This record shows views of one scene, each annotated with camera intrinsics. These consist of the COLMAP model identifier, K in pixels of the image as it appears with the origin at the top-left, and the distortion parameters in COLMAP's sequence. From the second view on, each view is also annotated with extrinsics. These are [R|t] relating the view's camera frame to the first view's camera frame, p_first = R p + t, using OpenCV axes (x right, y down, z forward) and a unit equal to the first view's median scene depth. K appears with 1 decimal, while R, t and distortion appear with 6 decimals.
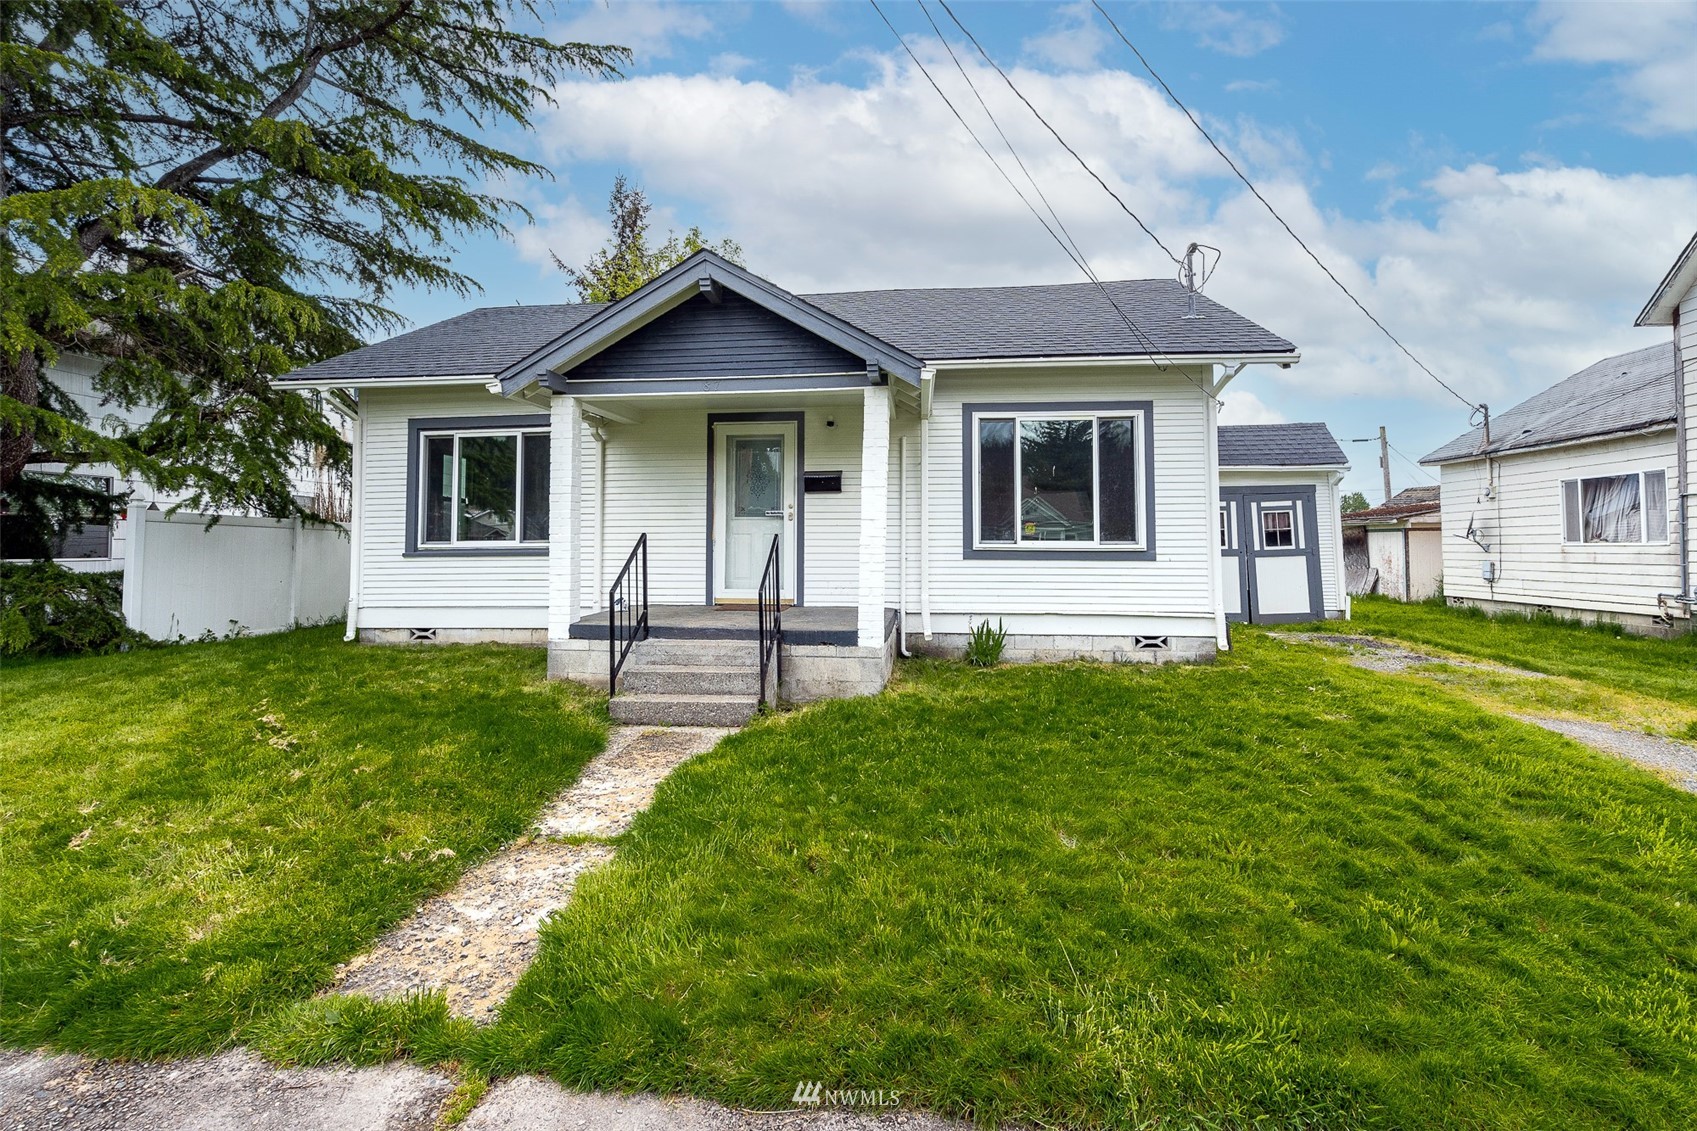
lens RADIAL K [[785.2, 0, 846.1], [0, 785.2, 494.8], [0, 0, 1]] dist [-0.002177, 0.000036]
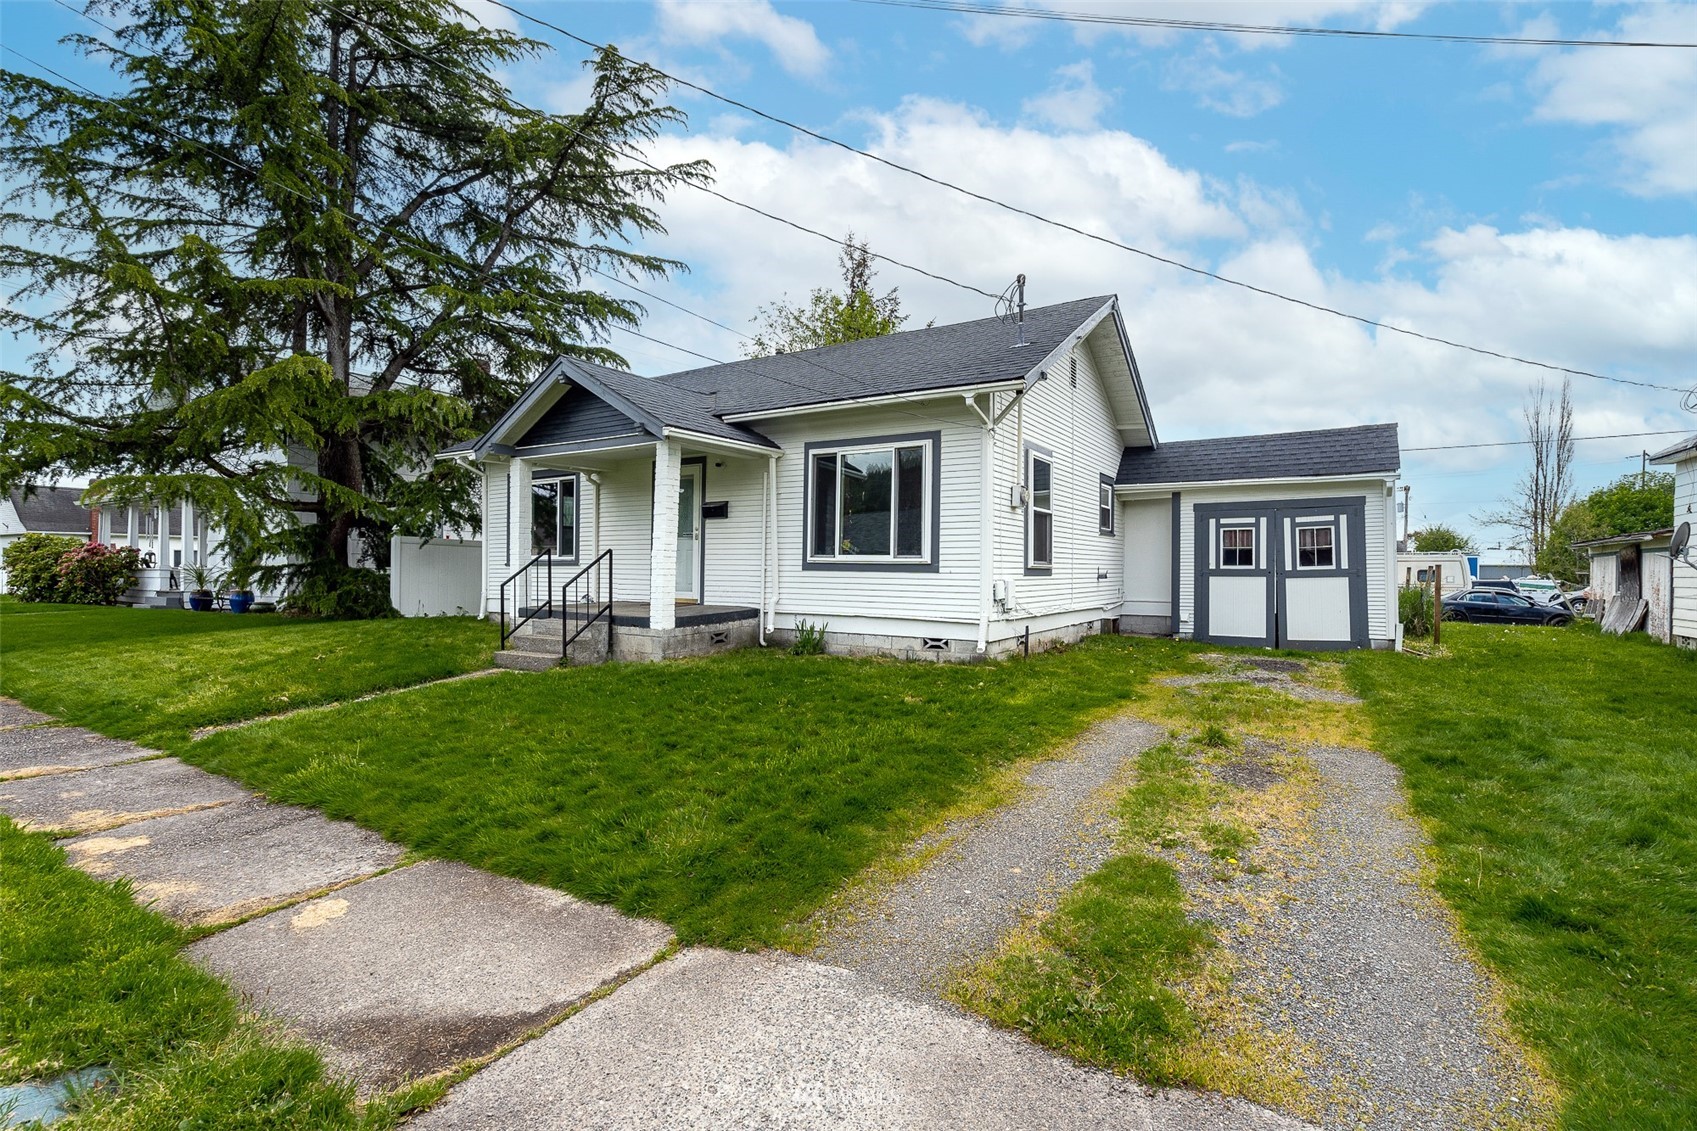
lens RADIAL K [[803.2, 0, 853.3], [0, 803.2, 558.0], [0, 0, 1]] dist [-0.019673, 0.012138]
pose [[0.895945, 0.001536, -0.444162, 0.713351], [0.019692, 0.998873, 0.043178, 0.009281], [0.443728, -0.047432, 0.894906, -0.082992]]
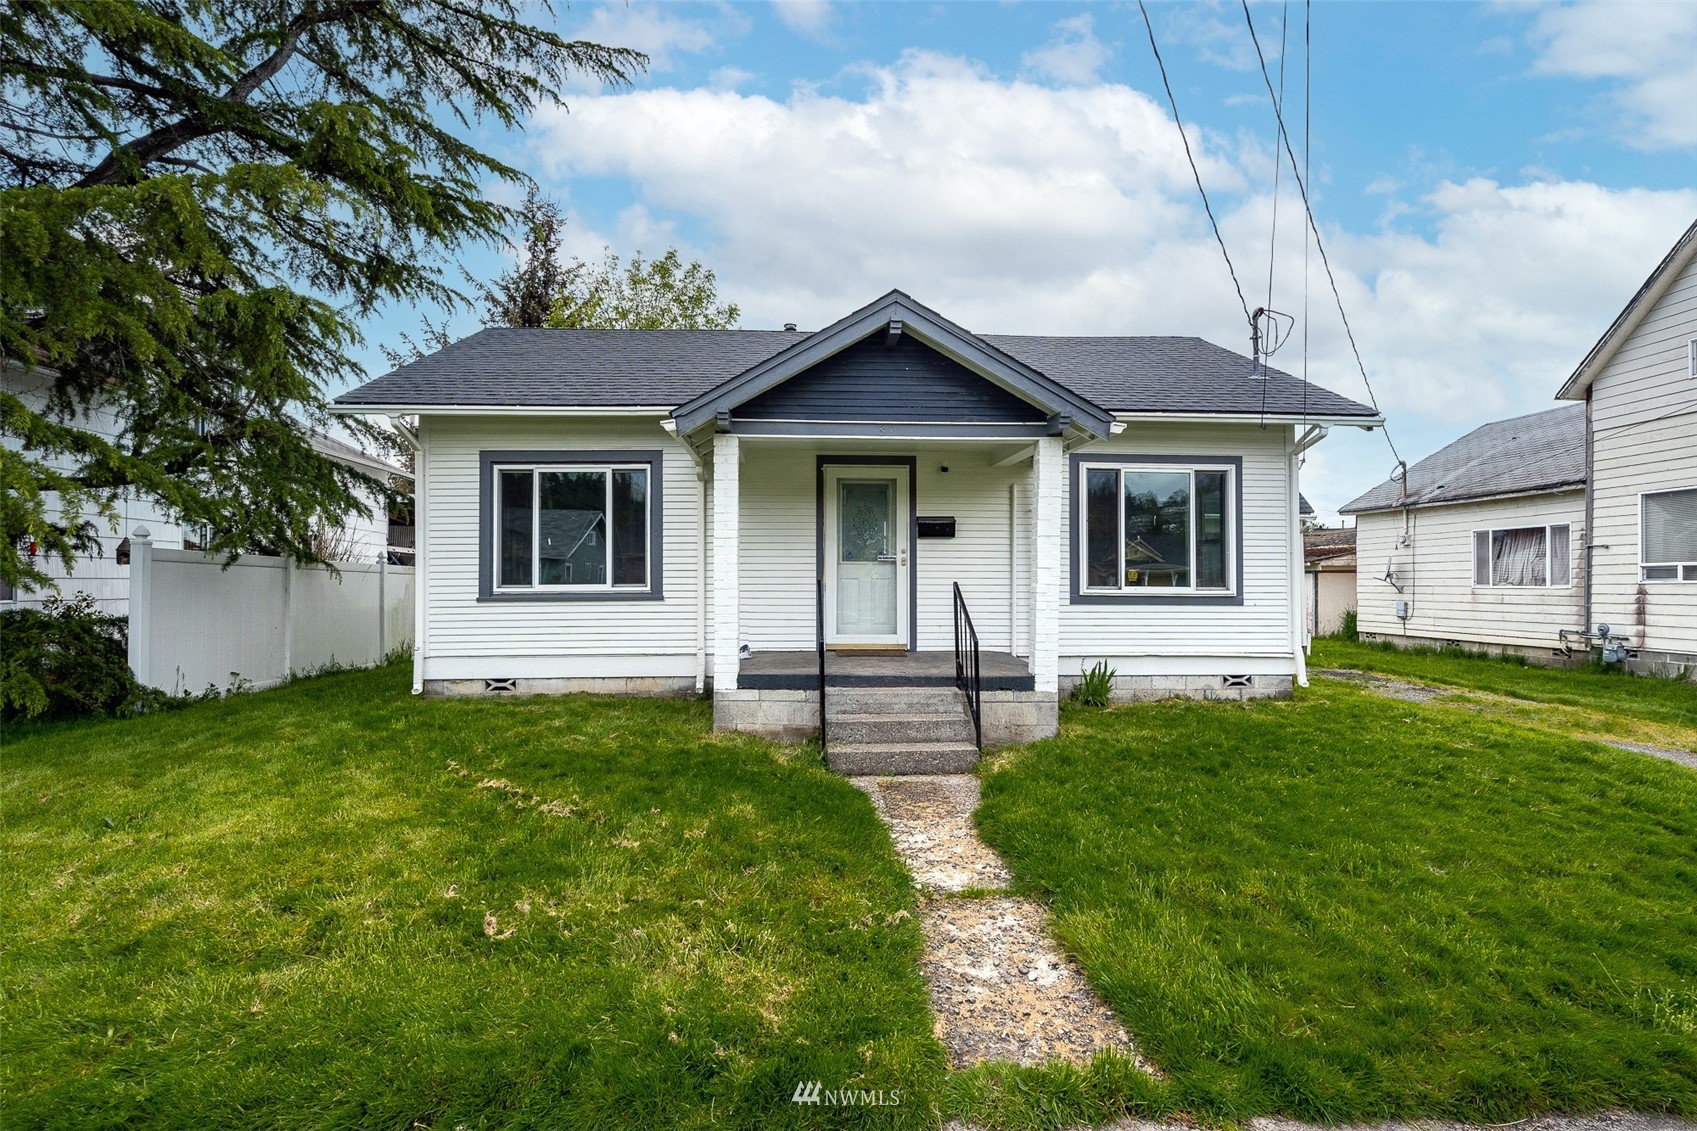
lens RADIAL K [[792.8, 0, 826.2], [0, 792.8, 557.0], [0, 0, 1]] dist [-0.001640, 0.000290]
pose [[0.986504, 0.007825, 0.163550, -0.311237], [-0.013509, 0.999342, 0.033672, -0.010037], [-0.163179, -0.035427, 0.985960, 0.020207]]
